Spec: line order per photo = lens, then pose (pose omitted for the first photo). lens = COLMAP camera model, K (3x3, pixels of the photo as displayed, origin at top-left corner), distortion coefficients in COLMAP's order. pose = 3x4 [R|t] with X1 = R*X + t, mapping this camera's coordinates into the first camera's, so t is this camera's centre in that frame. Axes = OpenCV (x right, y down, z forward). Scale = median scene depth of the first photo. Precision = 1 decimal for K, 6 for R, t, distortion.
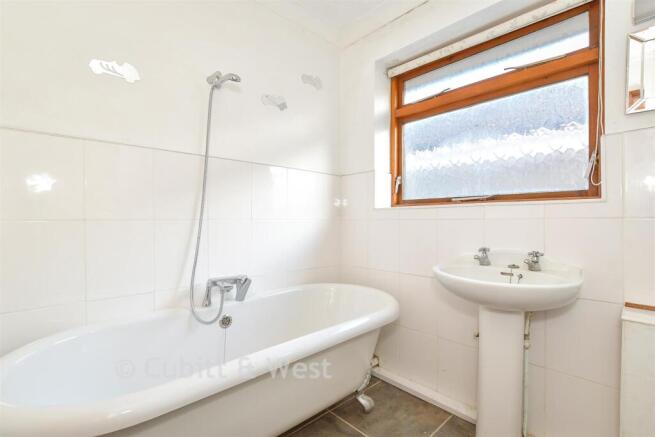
lens RADIAL K [[294.4, 0, 327.5], [0, 294.4, 218.5], [0, 0, 1]] dist [0.000447, 0.000237]
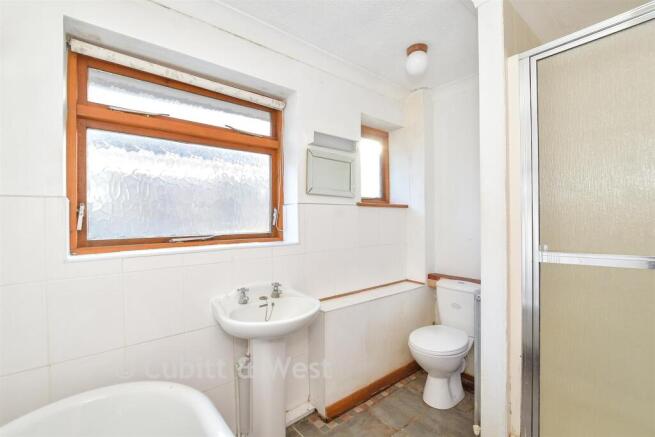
lens RADIAL K [[294.4, 0, 327.5], [0, 294.4, 218.5], [0, 0, 1]] dist [0.000447, 0.000237]
pose [[0.079638, 0.023336, 0.996551, -0.416483], [0.023583, 0.999402, -0.025288, -0.094946], [-0.996545, 0.025516, 0.079040, 0.452289]]
